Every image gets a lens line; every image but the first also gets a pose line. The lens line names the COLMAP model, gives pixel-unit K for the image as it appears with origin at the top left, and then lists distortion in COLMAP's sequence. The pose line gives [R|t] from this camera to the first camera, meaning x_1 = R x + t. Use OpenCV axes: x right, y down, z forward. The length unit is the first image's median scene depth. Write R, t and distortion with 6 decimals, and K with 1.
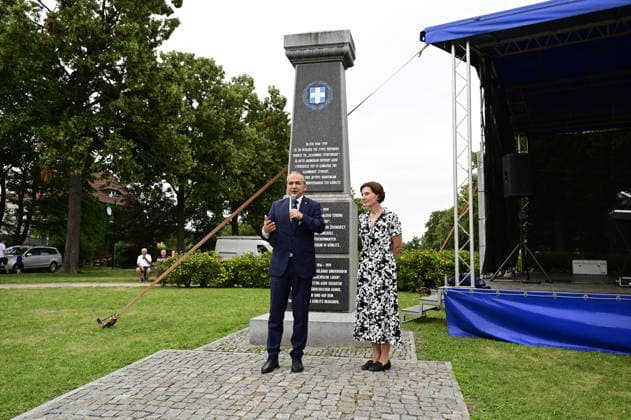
lens RADIAL K [[488.5, 0, 316.5], [0, 488.5, 207.4], [0, 0, 1]] dist [-0.001594, -0.000193]
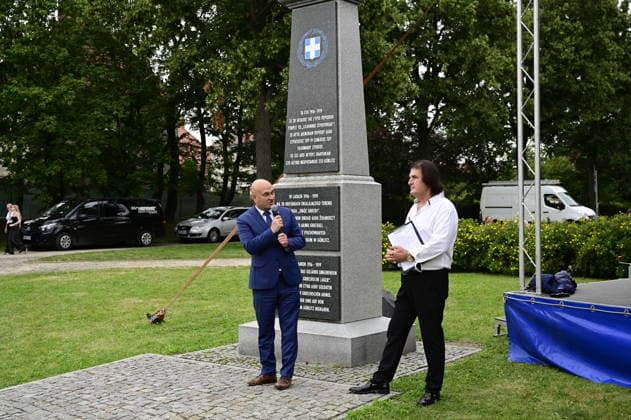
lens RADIAL K [[756.1, 0, 319.6], [0, 756.1, 208.2], [0, 0, 1]] dist [-0.003865, 0.000211]
pose [[0.887904, -0.020879, -0.459554, 0.565946], [0.068030, 0.993945, 0.086283, -0.078246], [0.454970, -0.107875, 0.883949, -0.095970]]
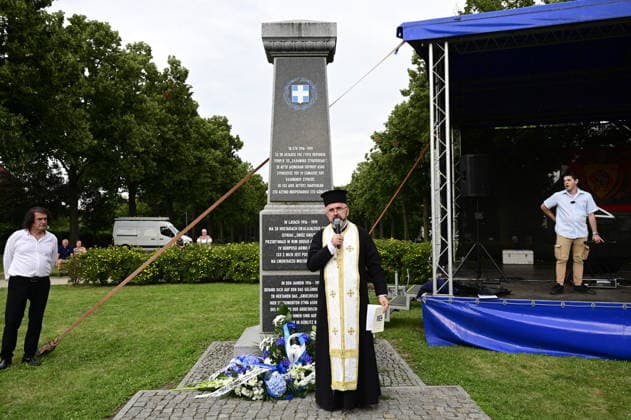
lens RADIAL K [[490.6, 0, 313.6], [0, 490.6, 209.2], [0, 0, 1]] dist [-0.001210, 0.001541]
pose [[0.979782, -0.006629, 0.199960, -0.157023], [-0.004063, 0.998586, 0.053013, -0.064612], [-0.200028, -0.052753, 0.978369, 0.095721]]
